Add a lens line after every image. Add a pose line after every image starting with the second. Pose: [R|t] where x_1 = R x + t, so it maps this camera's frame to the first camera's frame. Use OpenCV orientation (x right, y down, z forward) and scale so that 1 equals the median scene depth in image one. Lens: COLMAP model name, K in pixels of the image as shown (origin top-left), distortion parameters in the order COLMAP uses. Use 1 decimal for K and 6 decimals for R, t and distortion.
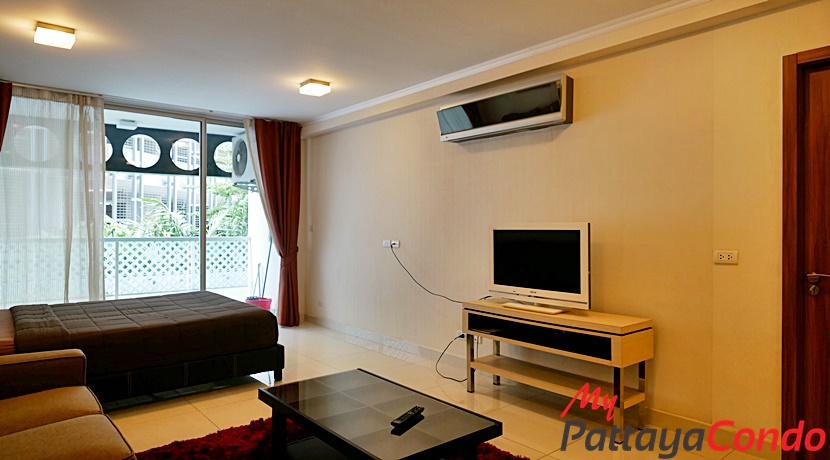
lens RADIAL K [[511.6, 0, 411.6], [0, 511.6, 243.7], [0, 0, 1]] dist [0.005803, -0.000492]
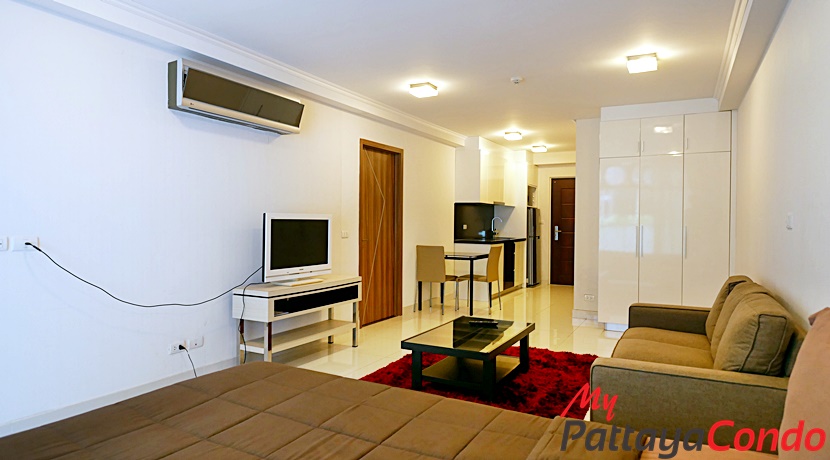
lens RADIAL K [[511.6, 0, 415.4], [0, 511.6, 229.9], [0, 0, 1]] dist [0.005803, -0.000492]
pose [[-0.375625, -0.026994, 0.926379, -0.702878], [0.006966, 0.999465, 0.031948, -0.027099], [-0.926746, 0.018454, -0.375236, 0.837975]]
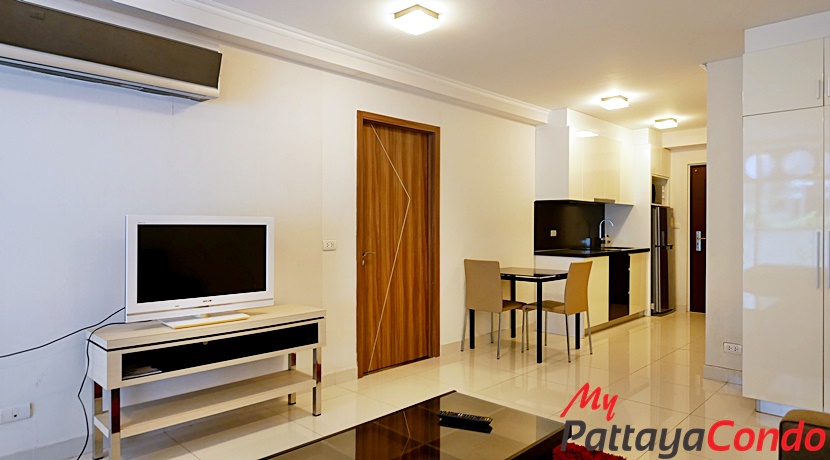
lens RADIAL K [[511.6, 0, 416.8], [0, 511.6, 229.9], [0, 0, 1]] dist [0.005803, -0.000492]
pose [[-0.100505, -0.016024, 0.994807, -0.420528], [0.018431, 0.999669, 0.017965, -0.018719], [-0.994766, 0.020141, -0.100177, 0.518499]]
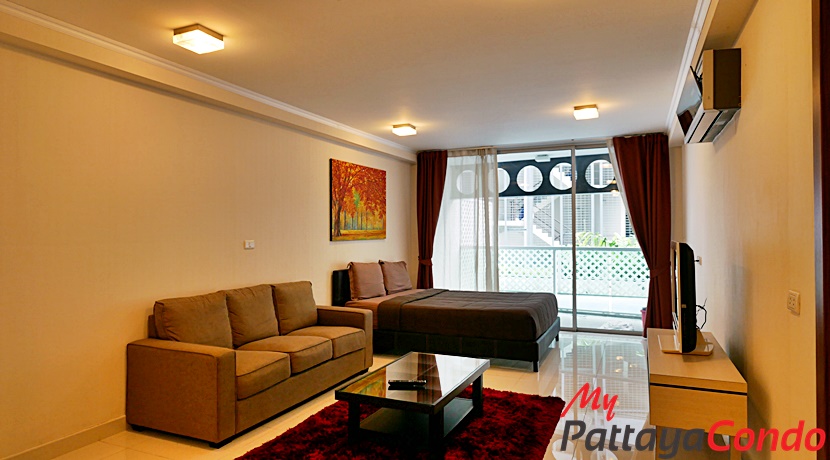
lens RADIAL K [[511.6, 0, 408.7], [0, 511.6, 224.8], [0, 0, 1]] dist [0.005803, -0.000492]
pose [[0.427781, -0.024490, -0.903551, 0.562008], [-0.024426, 0.998955, -0.038640, -0.010763], [0.903552, 0.038599, 0.426735, 0.194194]]
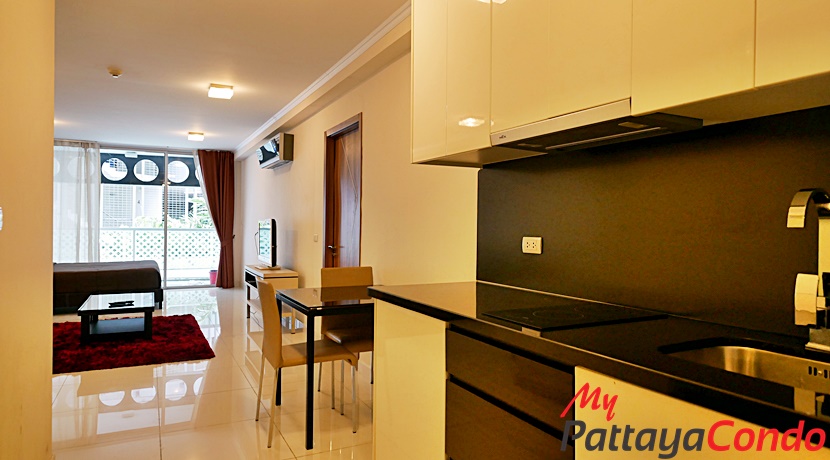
lens RADIAL K [[511.6, 0, 412.1], [0, 511.6, 228.7], [0, 0, 1]] dist [0.005803, -0.000492]
pose [[0.976235, 0.012640, -0.216347, 0.759491], [-0.018079, 0.999568, -0.023178, 0.015249], [0.215961, 0.026539, 0.976041, -0.401951]]
